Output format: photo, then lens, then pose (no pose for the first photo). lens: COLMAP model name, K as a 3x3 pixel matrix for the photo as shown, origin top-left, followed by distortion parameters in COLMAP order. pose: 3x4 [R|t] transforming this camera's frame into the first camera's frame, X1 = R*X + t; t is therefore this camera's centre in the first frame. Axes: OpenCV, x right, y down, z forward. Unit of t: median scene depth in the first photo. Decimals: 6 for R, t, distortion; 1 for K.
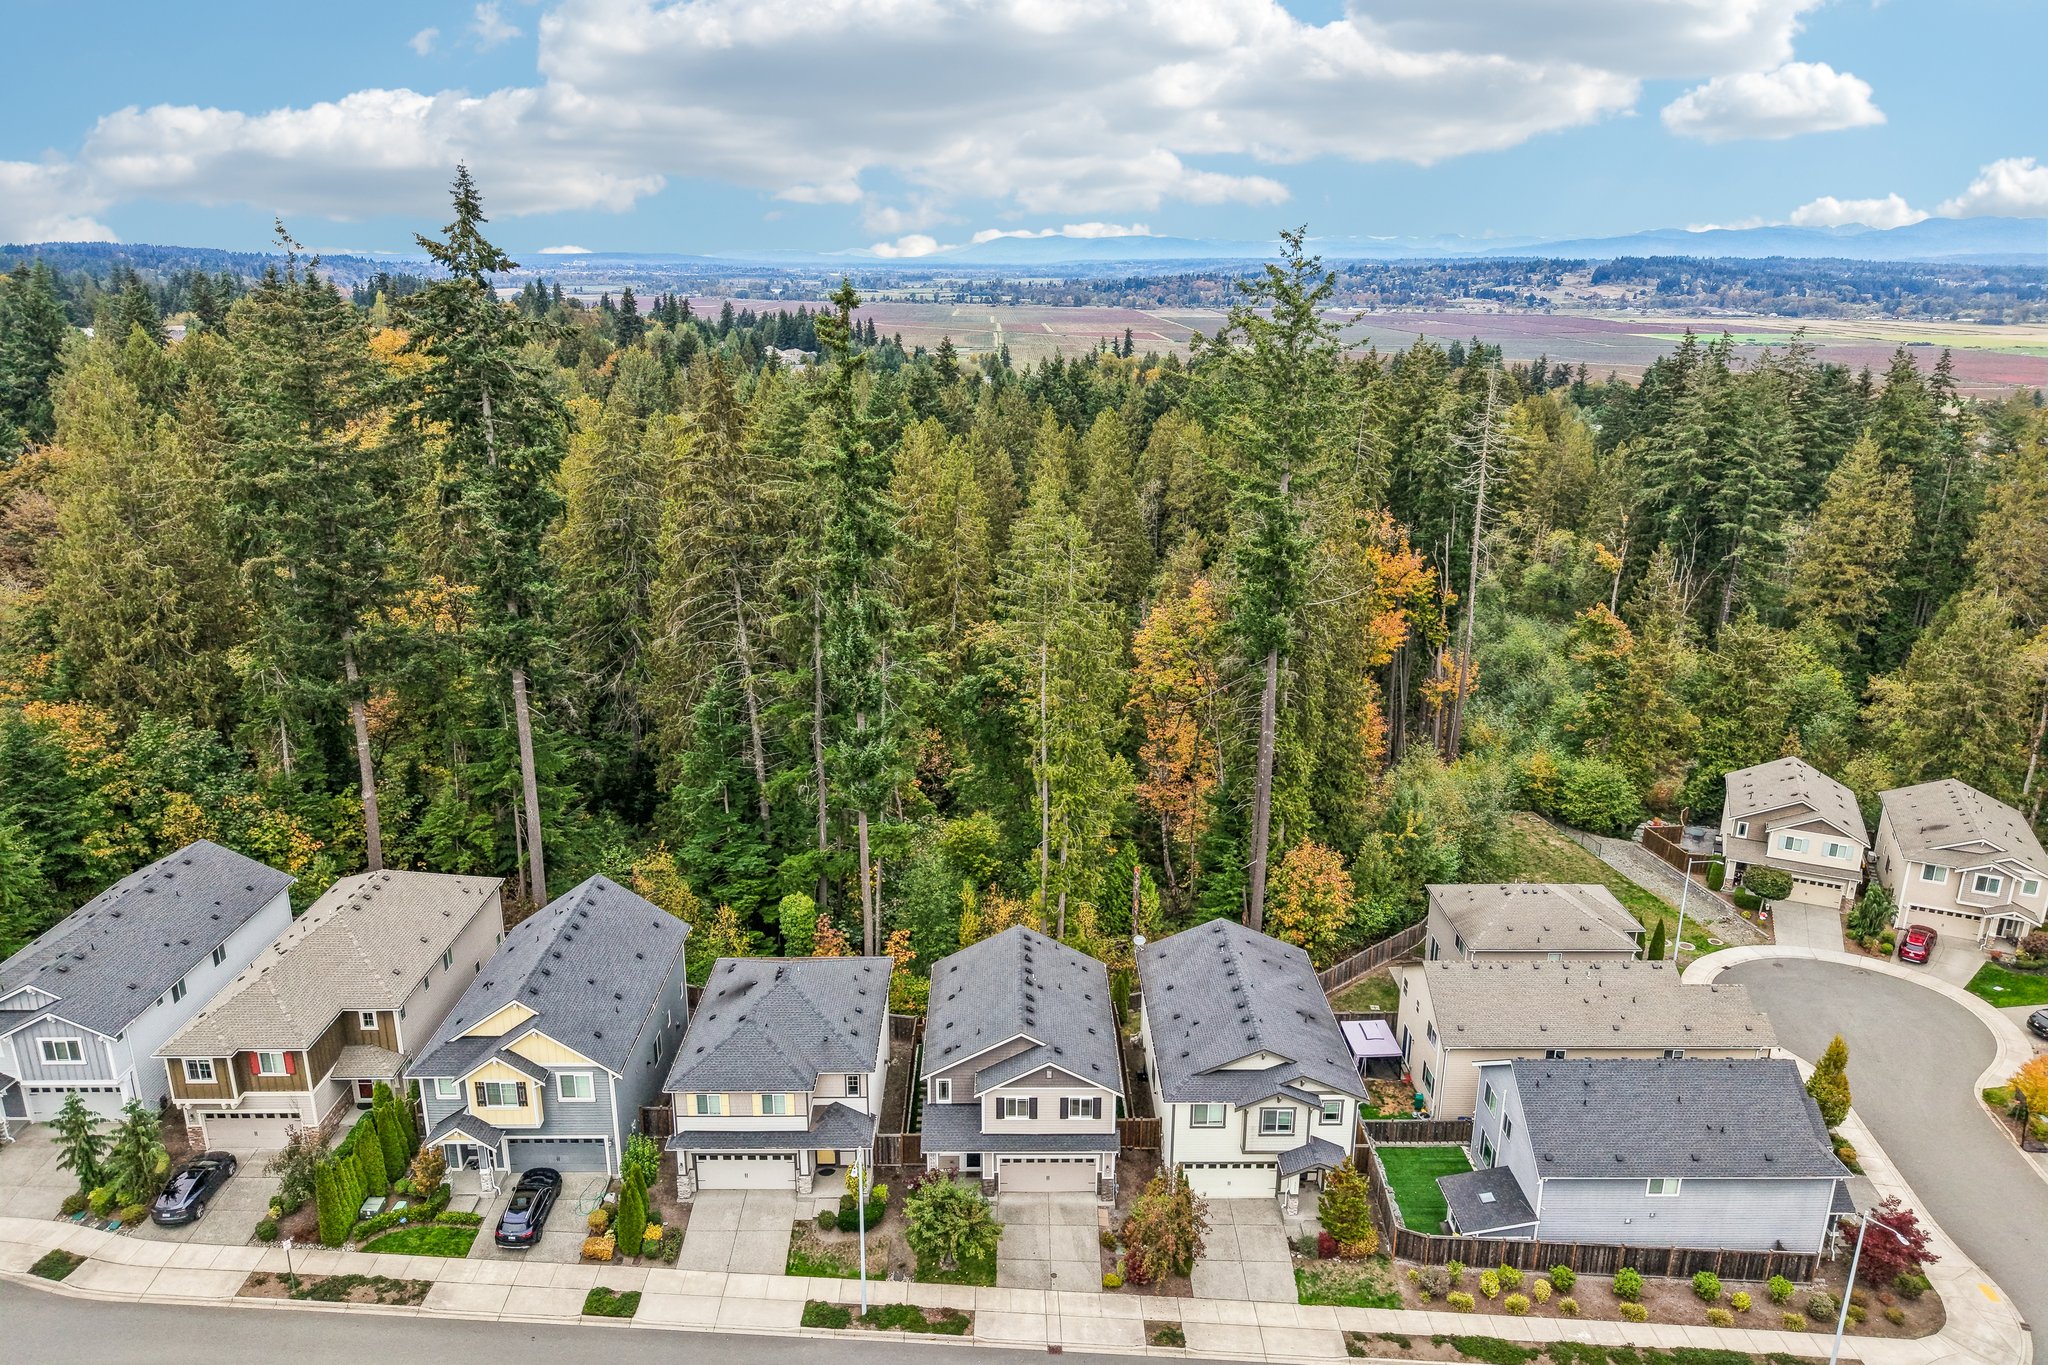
lens RADIAL K [[1366.6, 0, 1026.0], [0, 1366.6, 682.1], [0, 0, 1]] dist [0.025257, -0.024007]
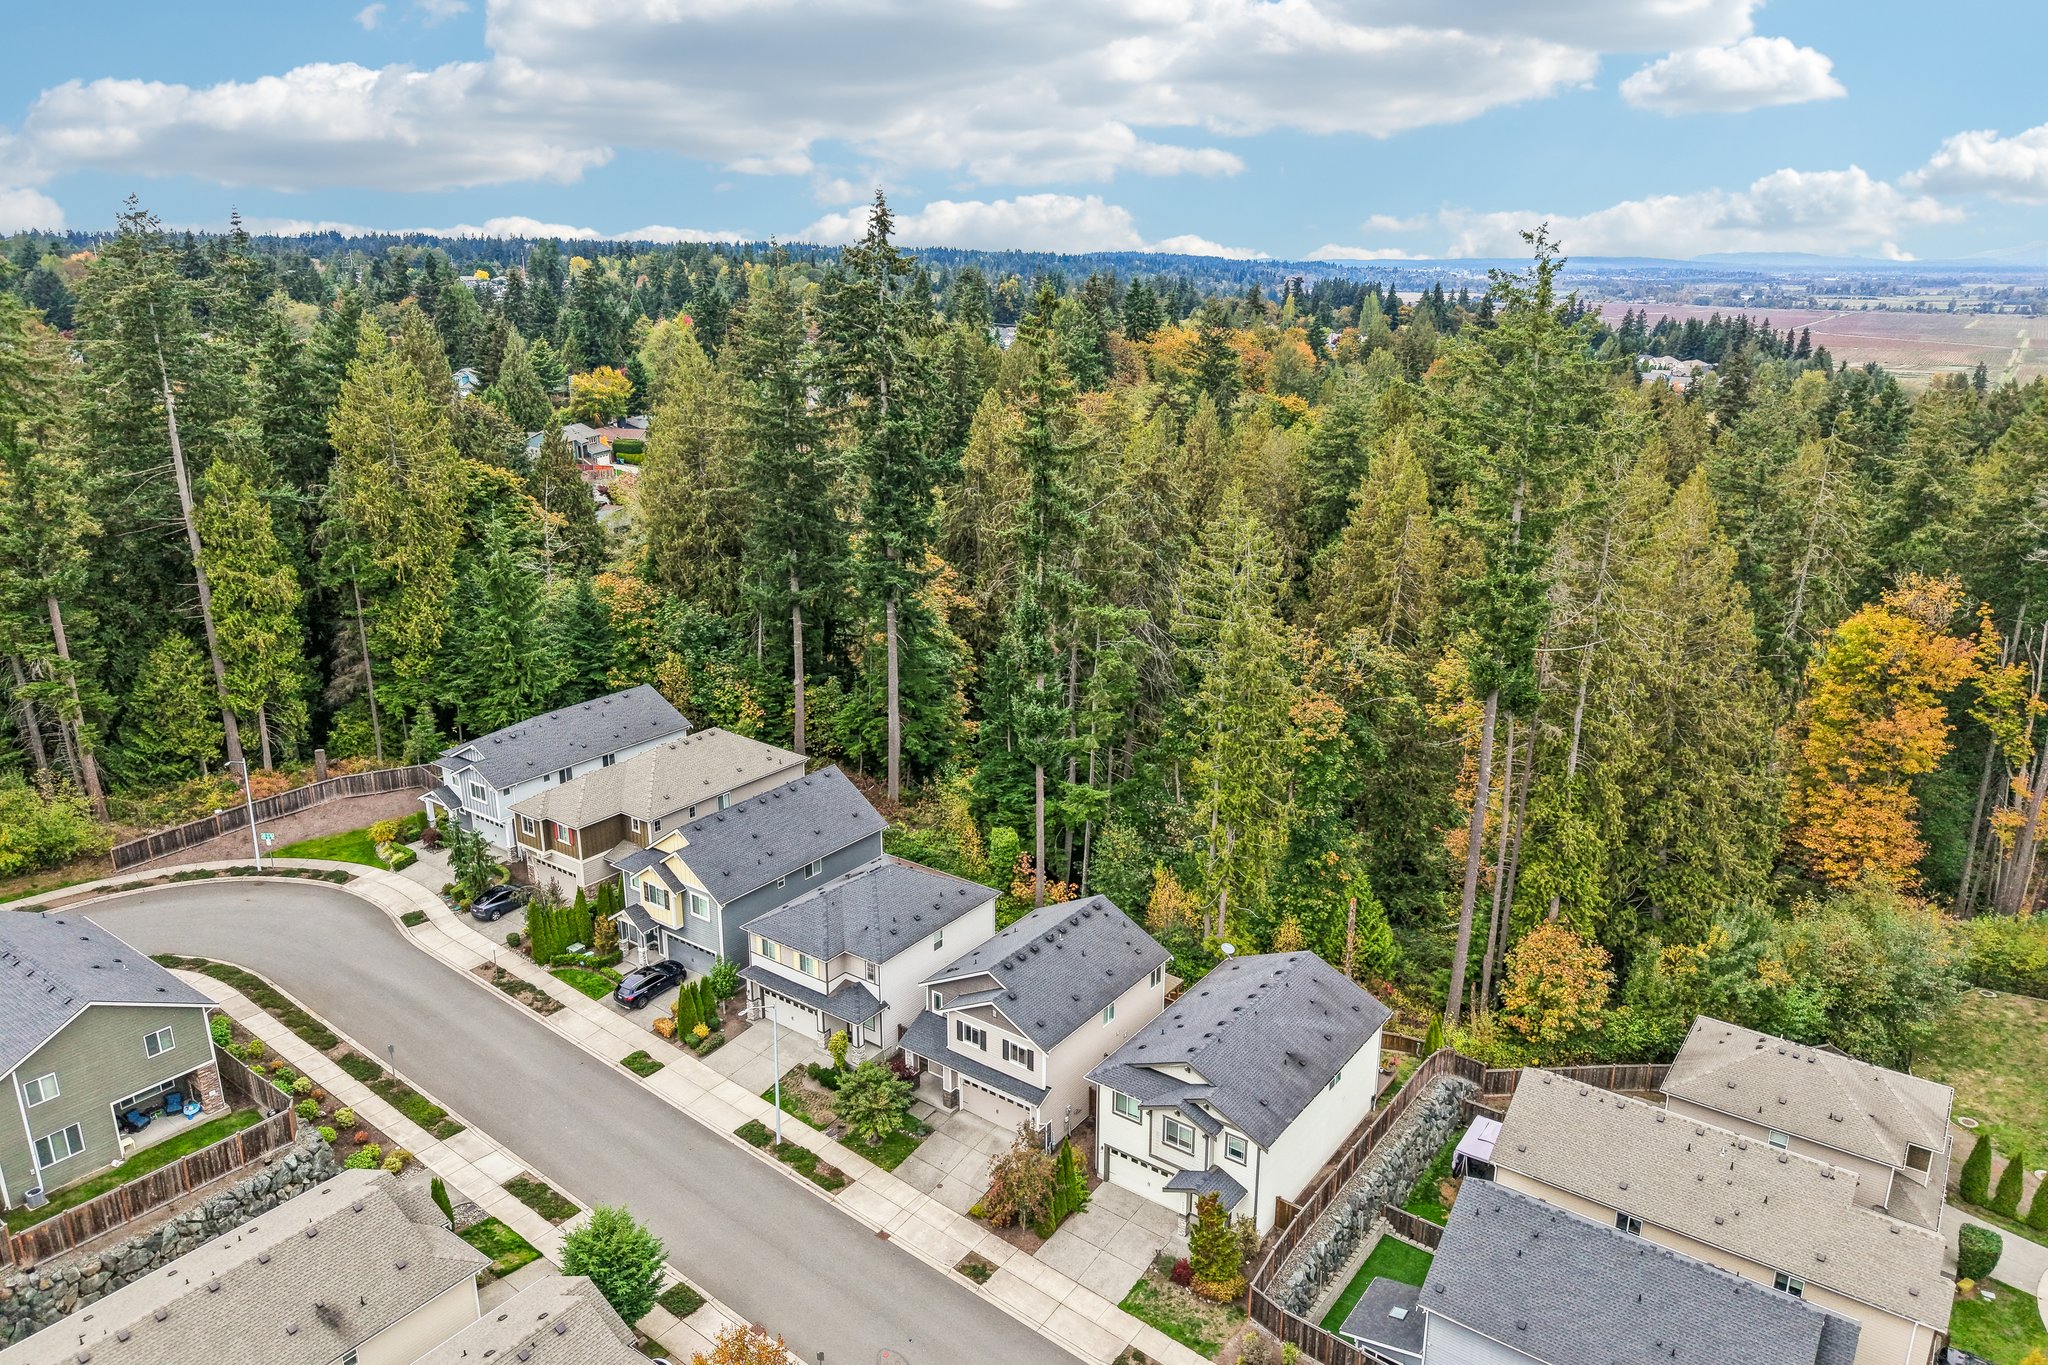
lens RADIAL K [[1366.6, 0, 1026.0], [0, 1366.6, 682.1], [0, 0, 1]] dist [0.025257, -0.024007]
pose [[0.798748, 0.172950, -0.576272, 0.567548], [-0.174803, 0.983187, 0.052785, -0.030881], [0.575713, 0.058572, 0.815551, 0.106083]]
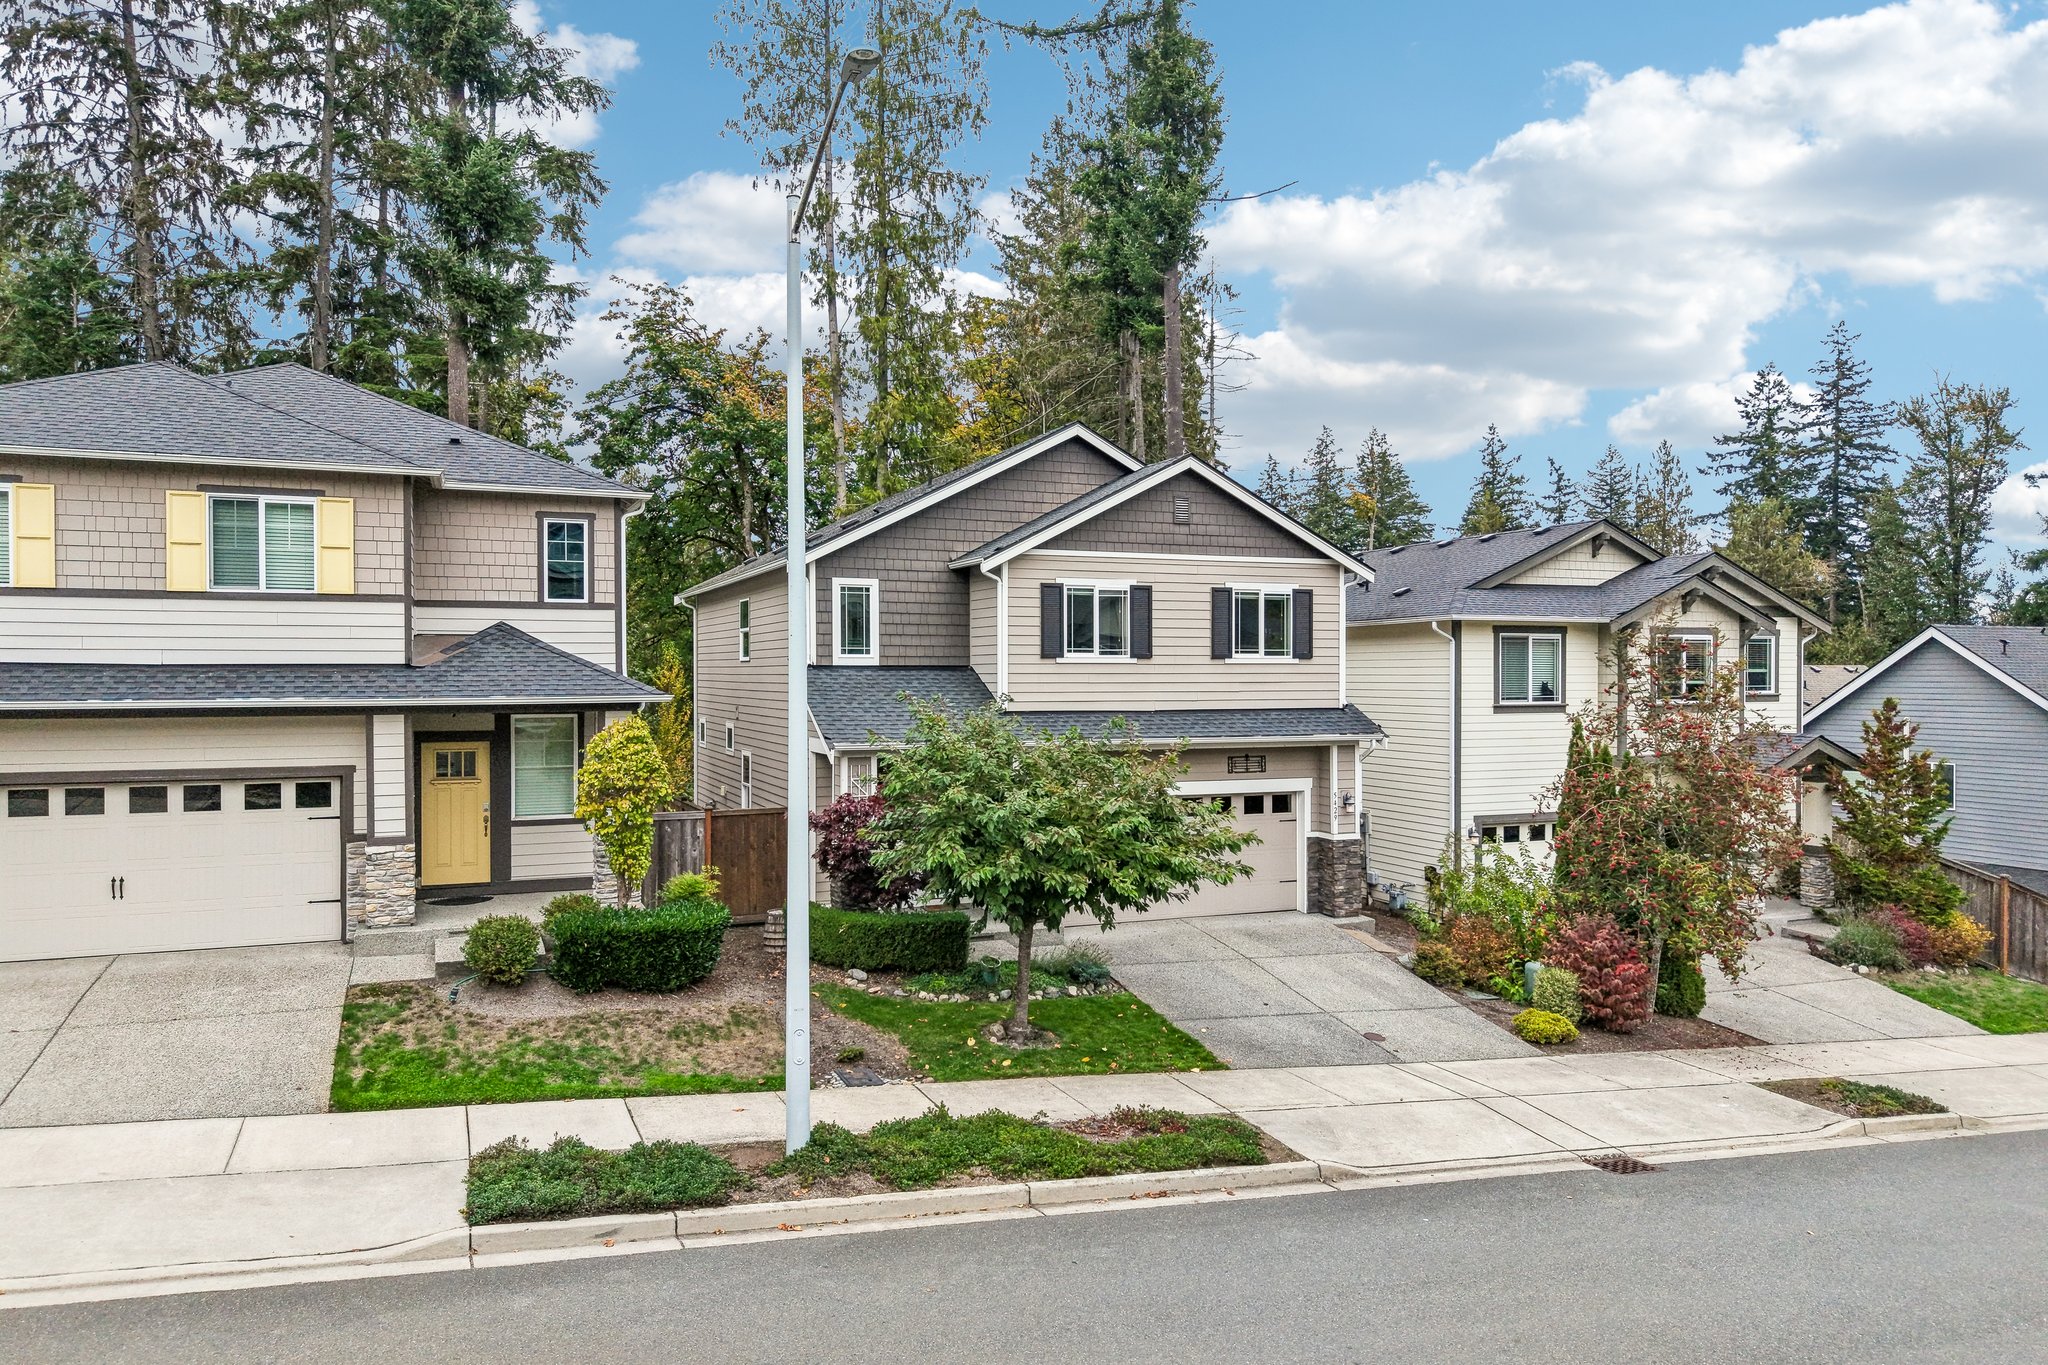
lens RADIAL K [[1366.6, 0, 1026.0], [0, 1366.6, 682.1], [0, 0, 1]] dist [0.025257, -0.024007]
pose [[0.927476, -0.009161, 0.373771, -0.135365], [0.117660, 0.956059, -0.268529, 0.381908], [-0.354887, 0.293032, 0.887799, 0.667269]]
